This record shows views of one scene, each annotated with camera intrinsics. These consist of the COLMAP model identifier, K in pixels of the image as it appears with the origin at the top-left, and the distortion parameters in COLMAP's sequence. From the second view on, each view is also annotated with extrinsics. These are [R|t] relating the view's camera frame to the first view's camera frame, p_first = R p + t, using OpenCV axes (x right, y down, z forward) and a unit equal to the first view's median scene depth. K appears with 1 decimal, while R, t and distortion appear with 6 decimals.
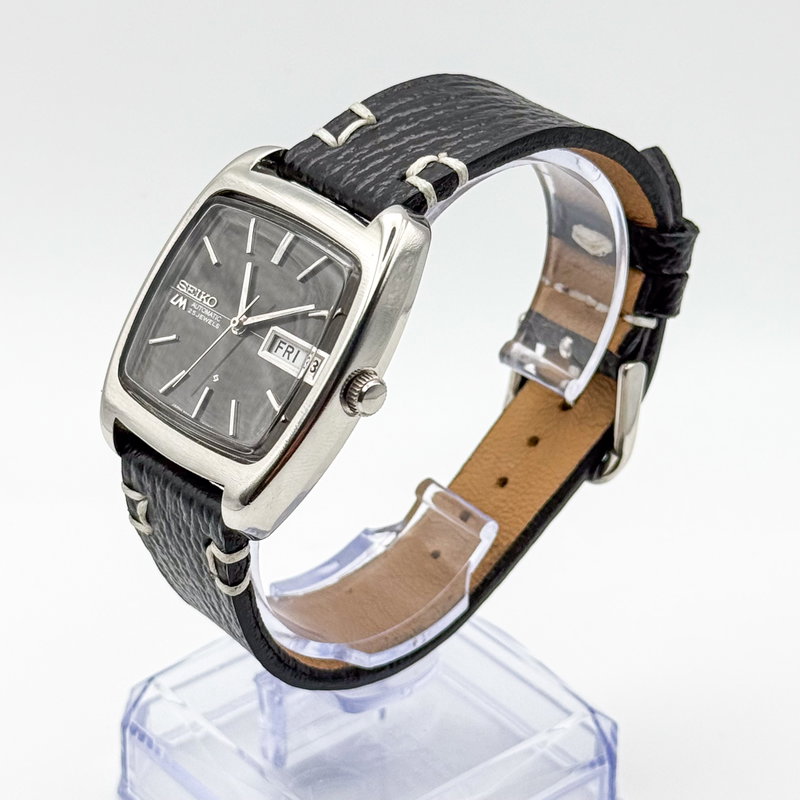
lens RADIAL K [[2413.0, 0, 398.9], [0, 2413.0, 439.3], [0, 0, 1]] dist [0.549477, -9.341441]
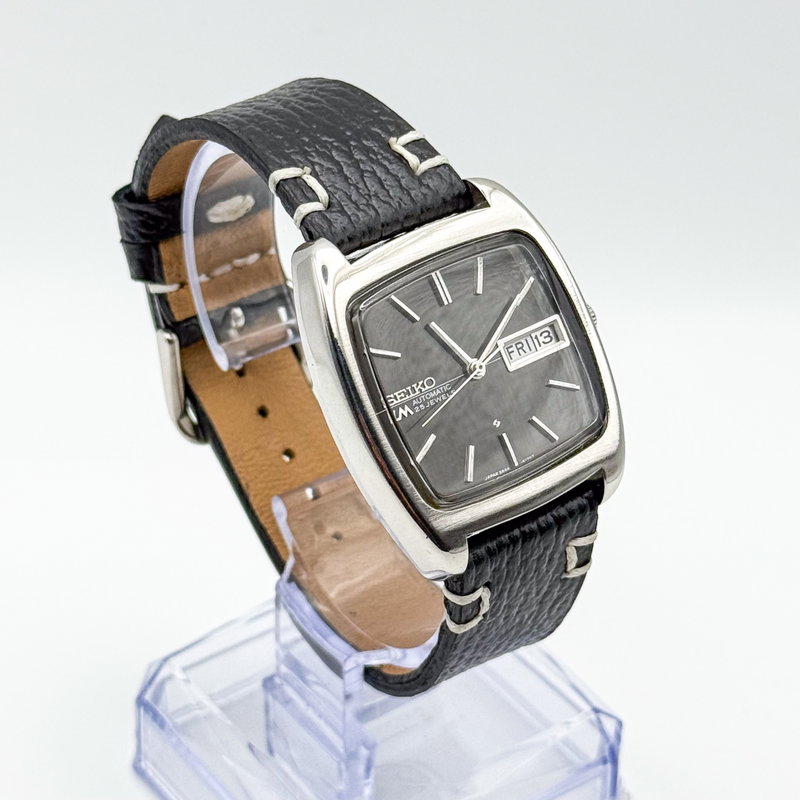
lens RADIAL K [[2413.0, 0, 398.9], [0, 2413.0, 439.3], [0, 0, 1]] dist [0.549477, -9.341441]
pose [[0.072945, -0.592795, 0.802043, -0.854089], [0.513111, 0.711897, 0.479501, -0.502912], [-0.855217, 0.376559, 0.356099, 0.661489]]
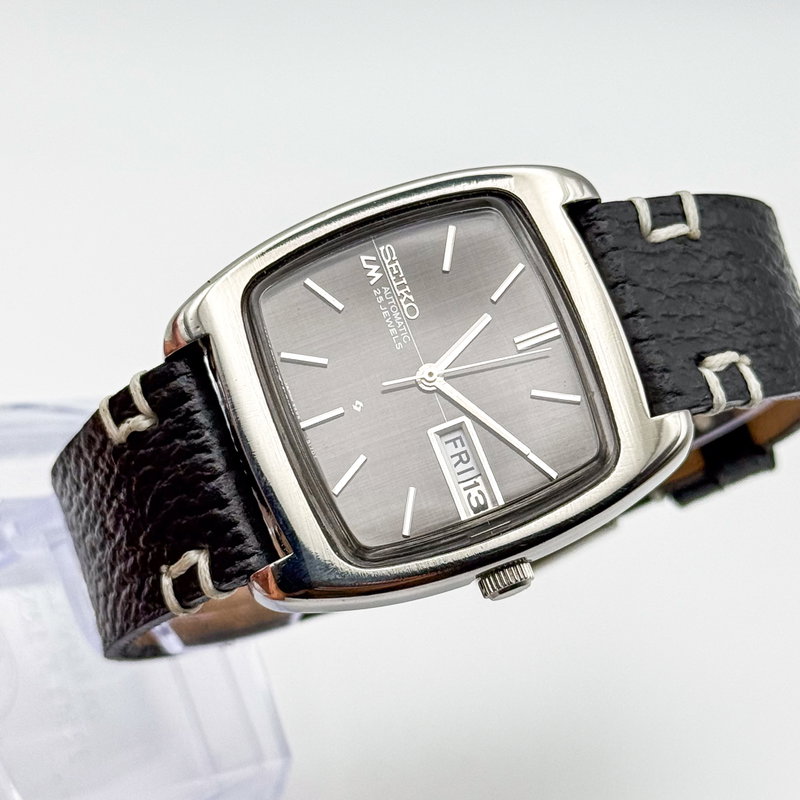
lens RADIAL K [[2413.0, 0, 398.9], [0, 2413.0, 439.3], [0, 0, 1]] dist [0.549477, -9.341441]
pose [[0.672045, 0.553921, 0.491454, -0.418075], [-0.686340, 0.715099, 0.132552, -0.122546], [-0.278016, -0.426386, 0.860757, 0.333435]]
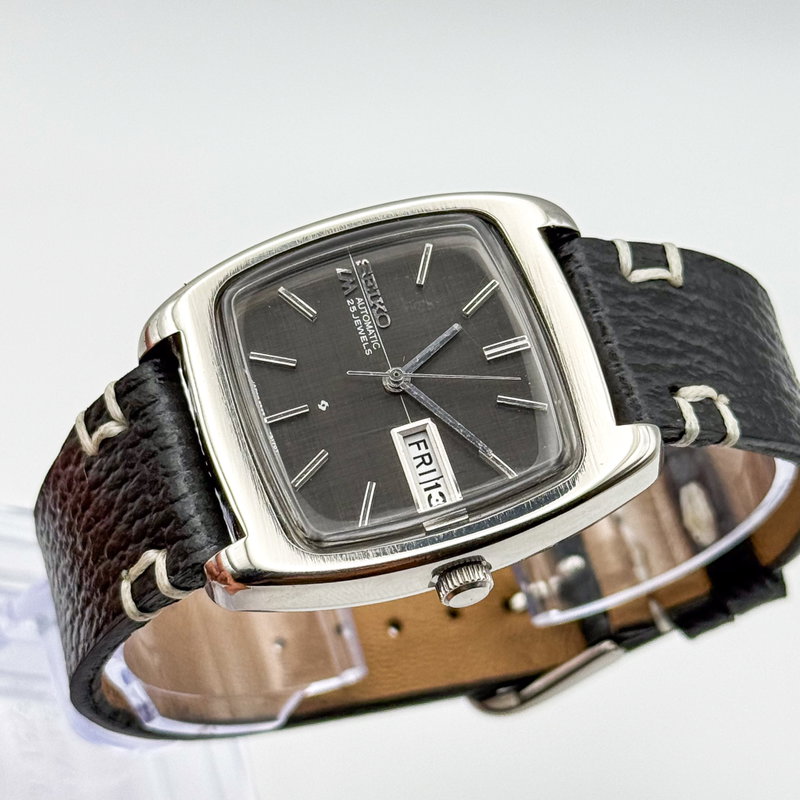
lens RADIAL K [[2413.0, 0, 398.9], [0, 2413.0, 439.3], [0, 0, 1]] dist [0.549477, -9.341441]
pose [[0.674937, 0.674641, 0.298865, -0.269128], [-0.710872, 0.703084, 0.018284, -0.046924], [-0.197792, -0.224795, 0.954120, 0.266218]]
